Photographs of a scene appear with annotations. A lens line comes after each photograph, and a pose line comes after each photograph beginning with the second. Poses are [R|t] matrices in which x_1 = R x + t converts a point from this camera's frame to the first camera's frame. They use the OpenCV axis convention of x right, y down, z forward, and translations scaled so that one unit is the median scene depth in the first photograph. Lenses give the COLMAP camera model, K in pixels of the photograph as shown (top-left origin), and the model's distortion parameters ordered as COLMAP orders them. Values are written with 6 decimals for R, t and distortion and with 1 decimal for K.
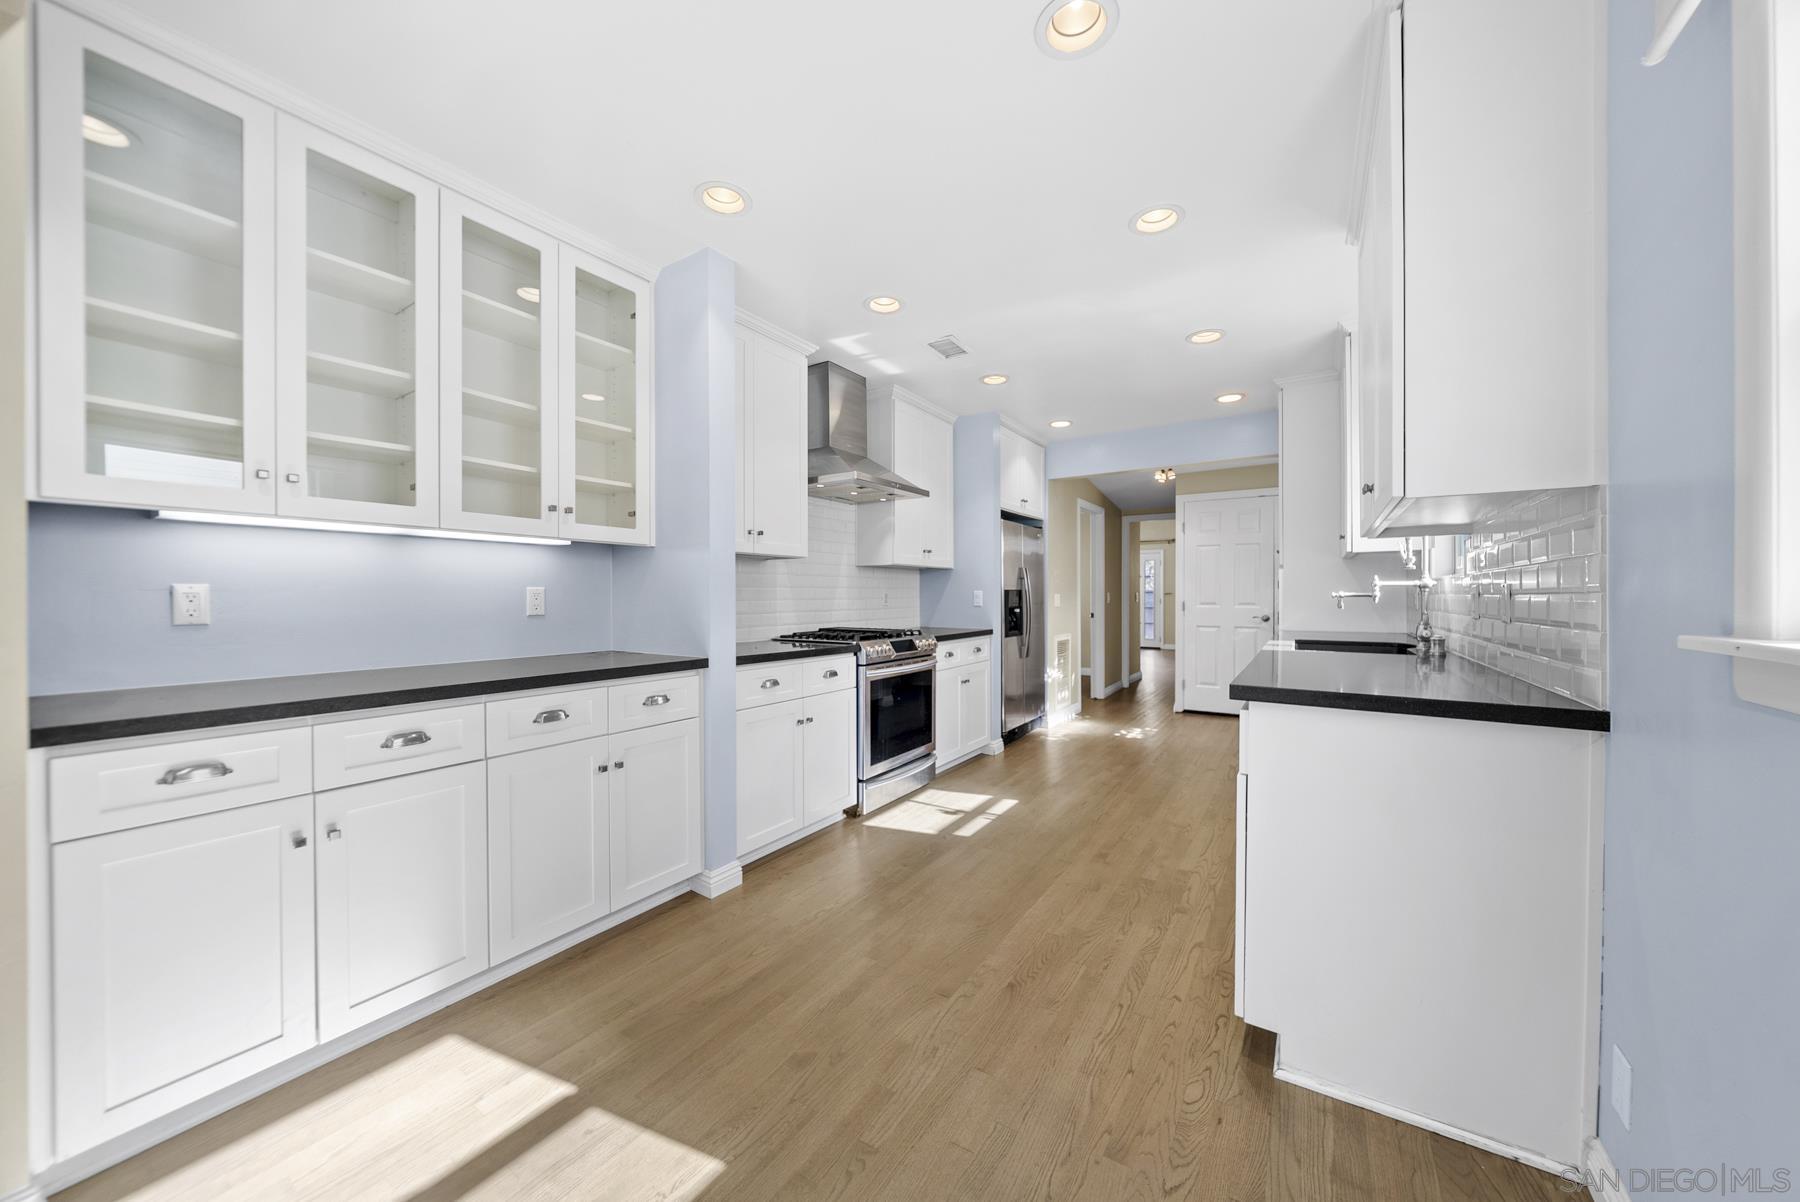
lens RADIAL K [[628.2, 0, 908.4], [0, 628.2, 602.1], [0, 0, 1]] dist [-0.000735, 0.000031]
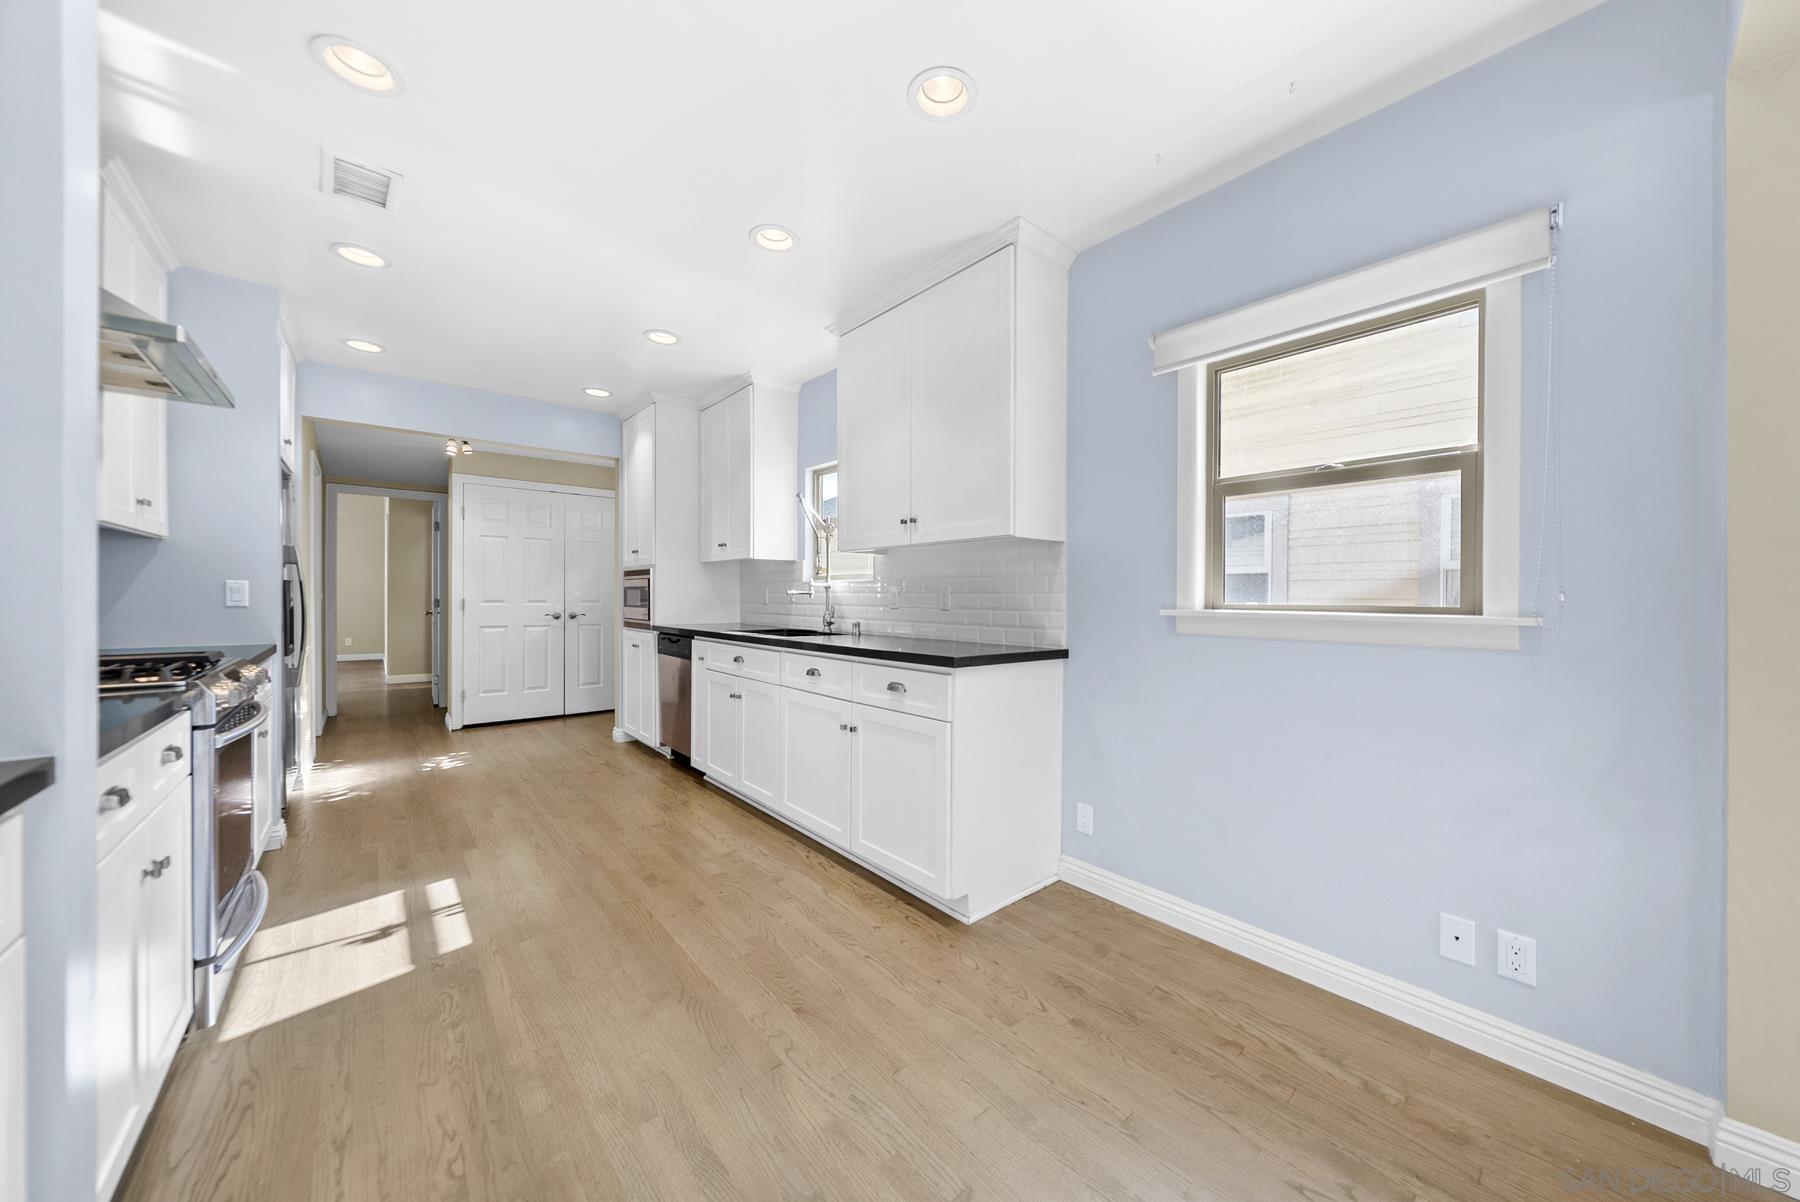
lens RADIAL K [[622.8, 0, 911.0], [0, 622.8, 601.9], [0, 0, 1]] dist [-0.005893, -0.000089]
pose [[0.286436, -0.004400, 0.958089, -0.381157], [0.002595, 0.999989, 0.003816, 0.002323], [-0.958096, 0.001393, 0.286444, 0.329531]]
